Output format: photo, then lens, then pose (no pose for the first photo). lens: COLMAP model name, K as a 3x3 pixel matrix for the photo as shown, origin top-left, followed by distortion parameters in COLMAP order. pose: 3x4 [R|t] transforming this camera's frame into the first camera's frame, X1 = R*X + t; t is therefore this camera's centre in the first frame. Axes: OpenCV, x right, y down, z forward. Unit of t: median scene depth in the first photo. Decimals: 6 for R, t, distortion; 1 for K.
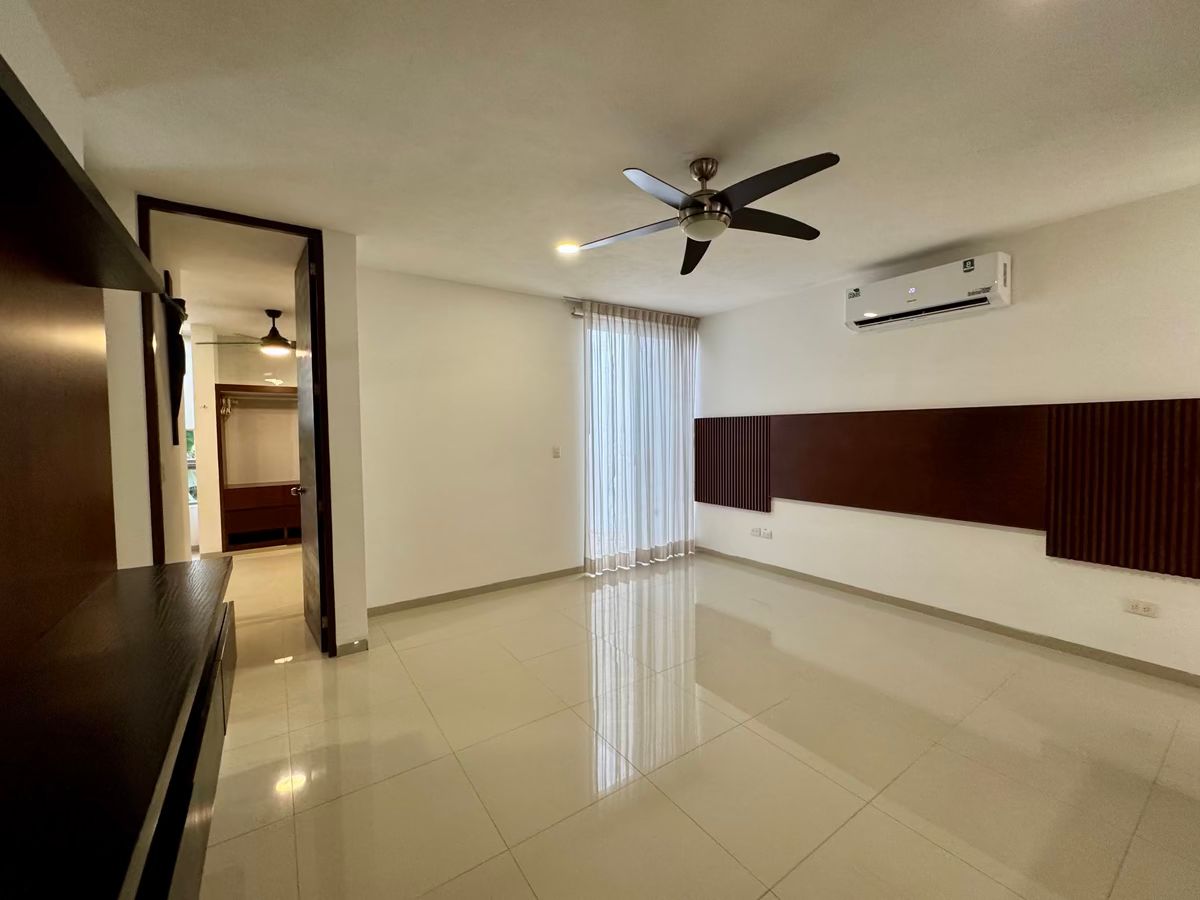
lens RADIAL K [[479.0, 0, 595.8], [0, 479.0, 451.7], [0, 0, 1]] dist [-0.001933, -0.000650]
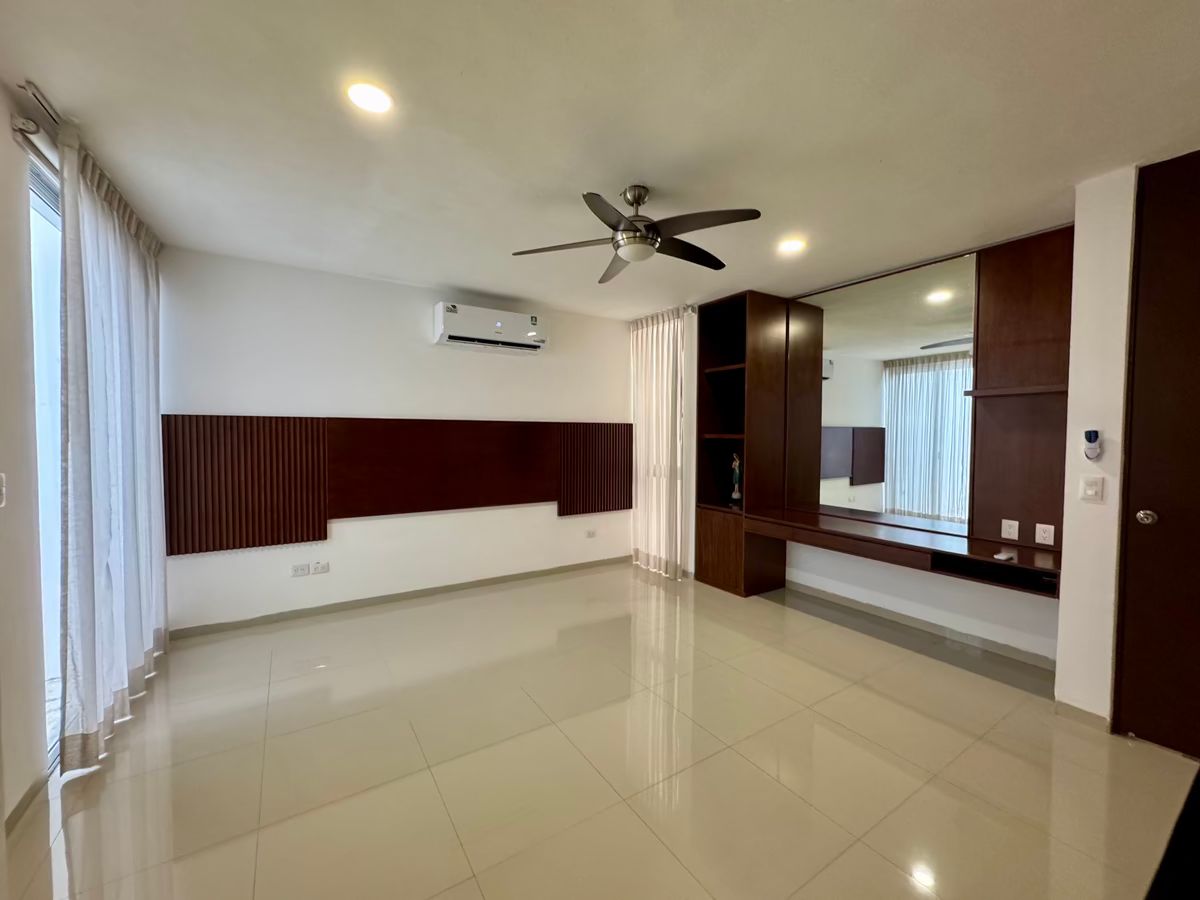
lens RADIAL K [[479.0, 0, 596.9], [0, 479.0, 447.9], [0, 0, 1]] dist [-0.001933, -0.000650]
pose [[0.032959, -0.013181, 0.999370, -0.428634], [0.039965, 0.999131, 0.011860, -0.016604], [-0.998657, 0.039549, 0.033457, 0.537901]]
